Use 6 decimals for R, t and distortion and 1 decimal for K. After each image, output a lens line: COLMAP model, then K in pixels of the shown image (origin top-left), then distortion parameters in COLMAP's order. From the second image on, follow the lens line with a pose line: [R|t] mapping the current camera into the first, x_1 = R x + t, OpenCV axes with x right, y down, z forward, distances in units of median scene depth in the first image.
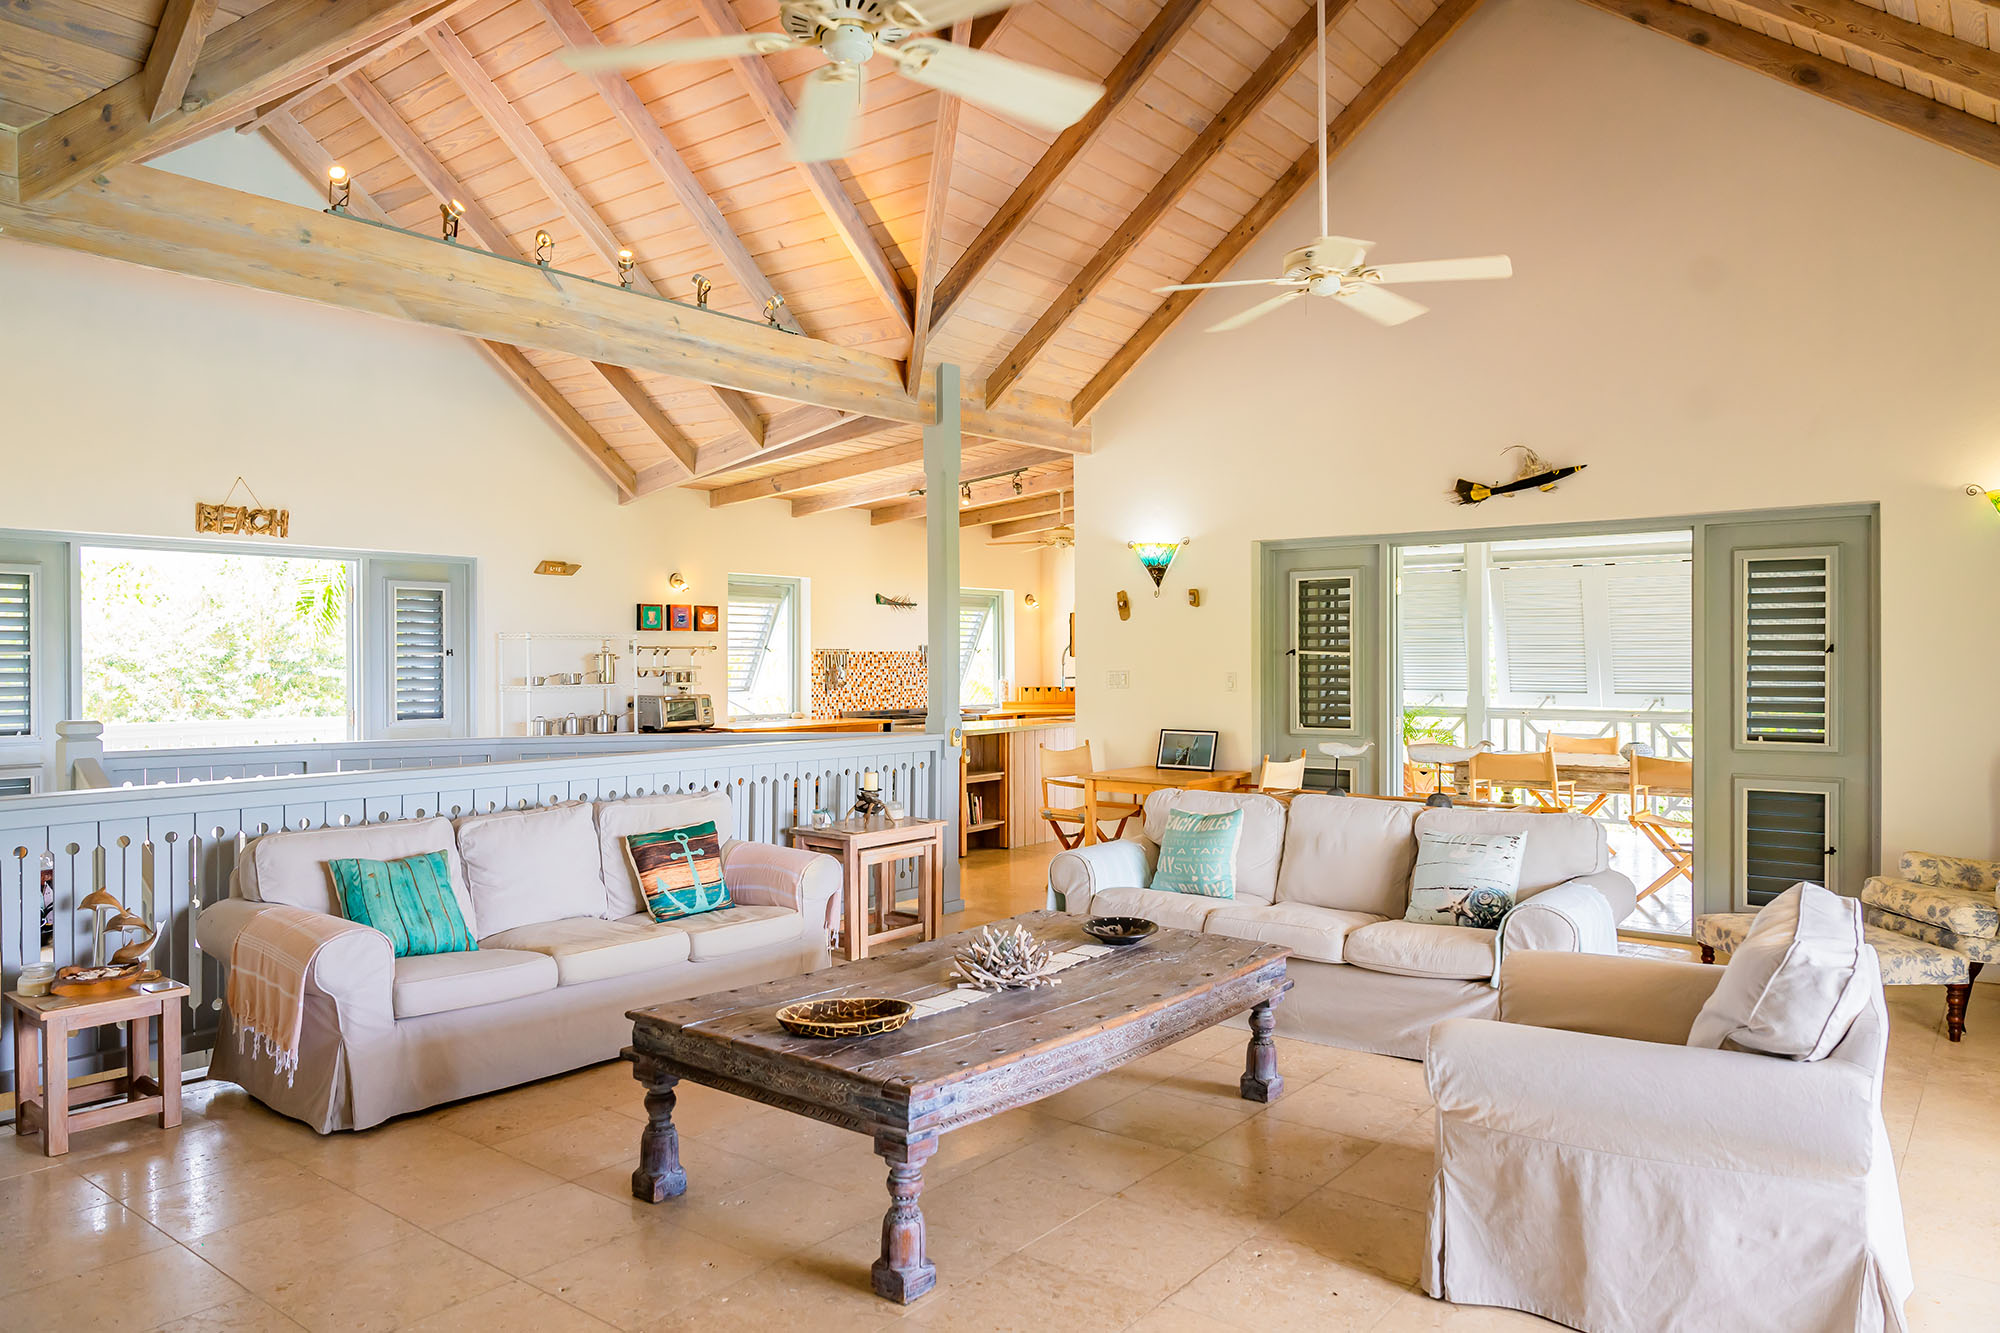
lens RADIAL K [[1336.9, 0, 1000.0], [0, 1336.9, 666.5], [0, 0, 1]] dist [-0.000544, -0.000983]
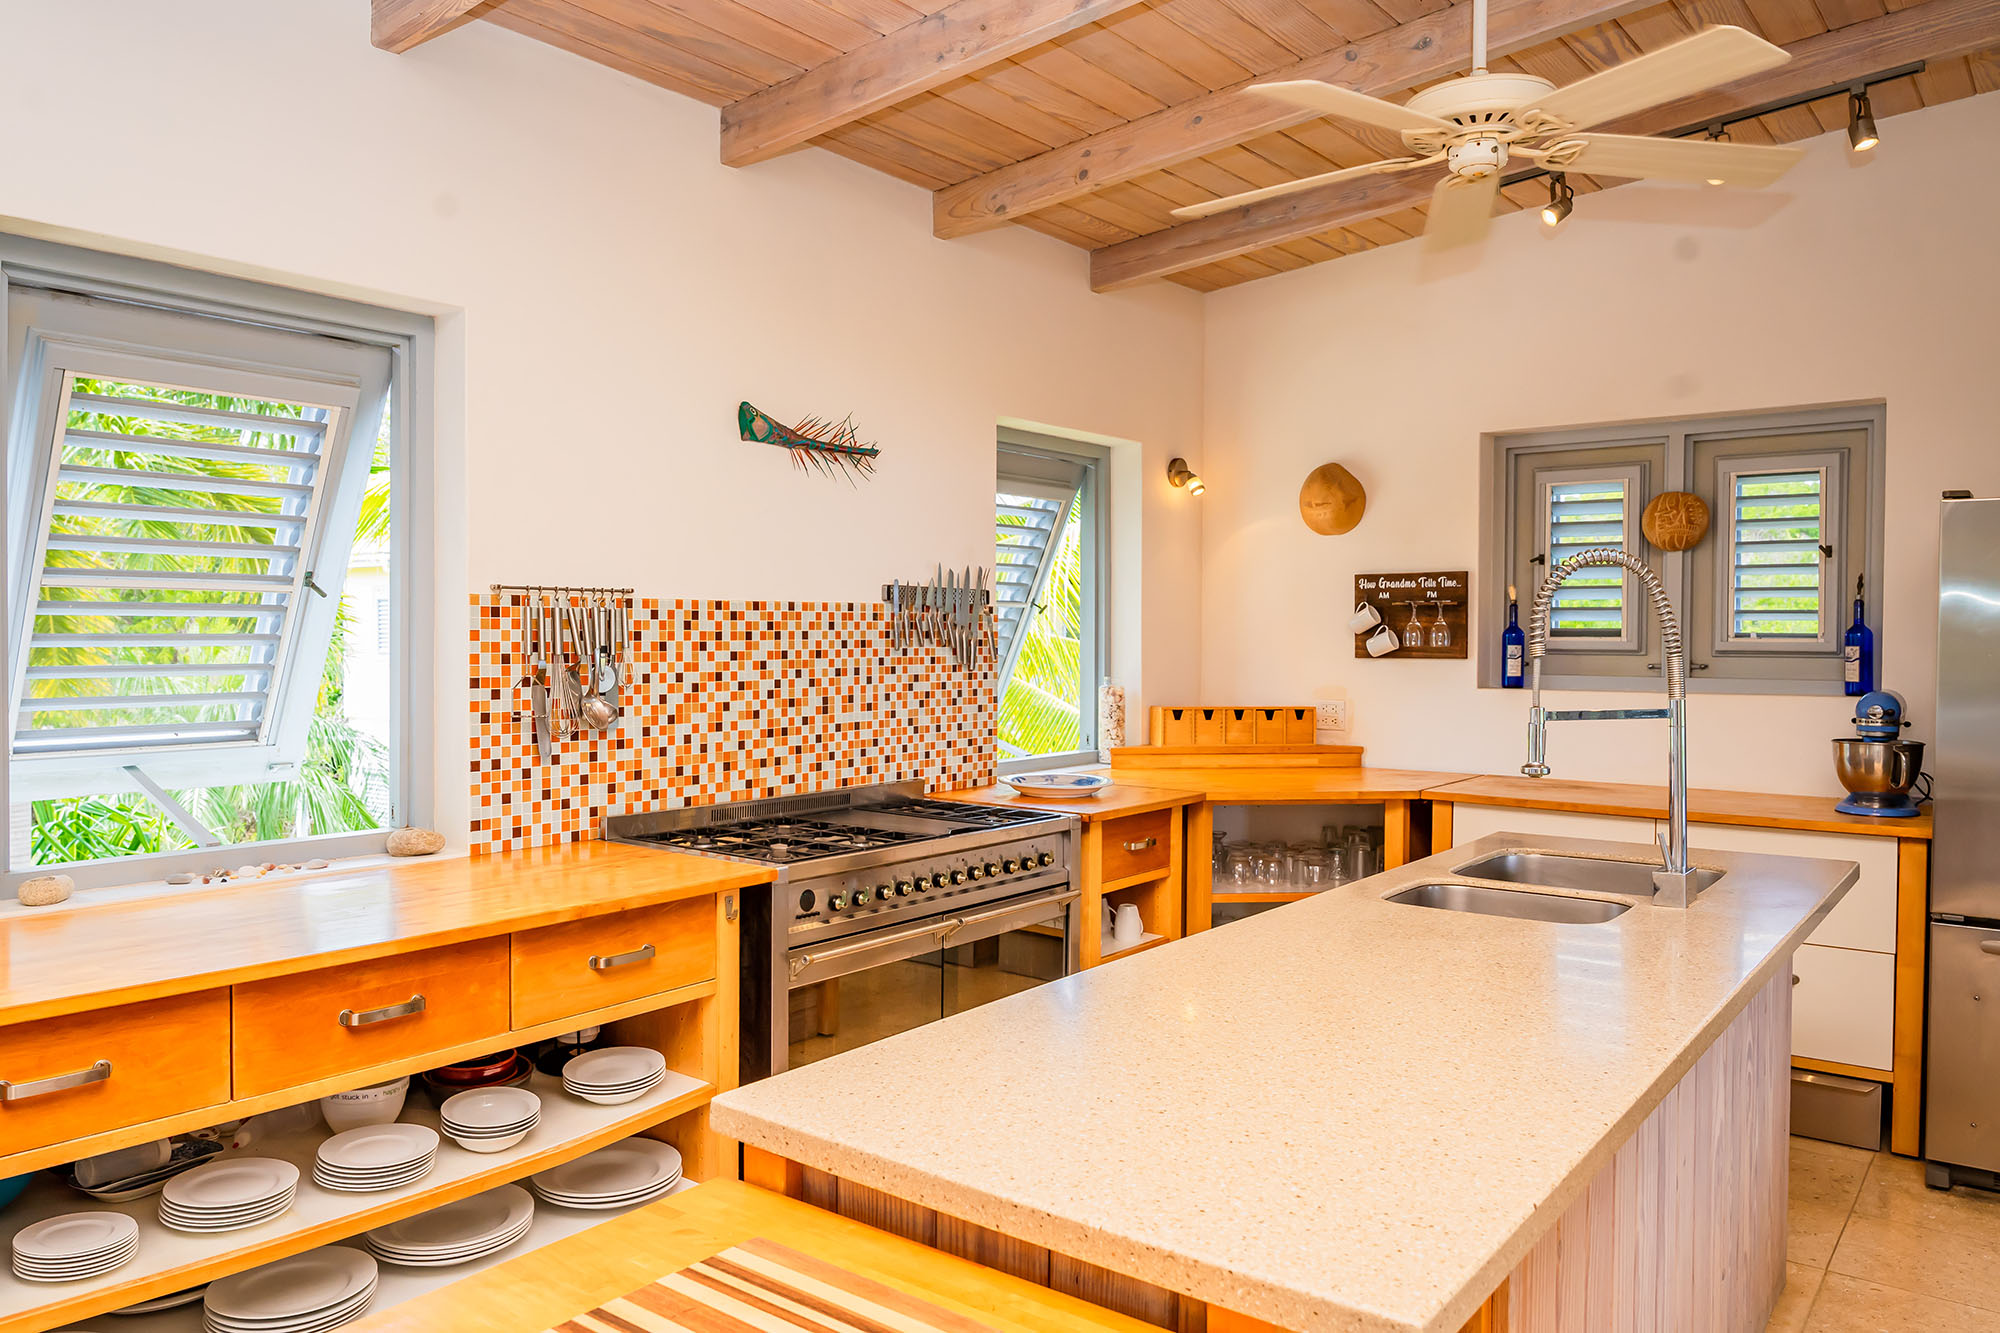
lens RADIAL K [[1336.9, 0, 1000.0], [0, 1336.9, 666.5], [0, 0, 1]] dist [-0.000544, -0.000983]
pose [[0.999732, -0.006269, 0.022300, -0.037949], [0.006110, 0.999956, 0.007157, 0.001366], [-0.022344, -0.007019, 0.999726, 0.638108]]
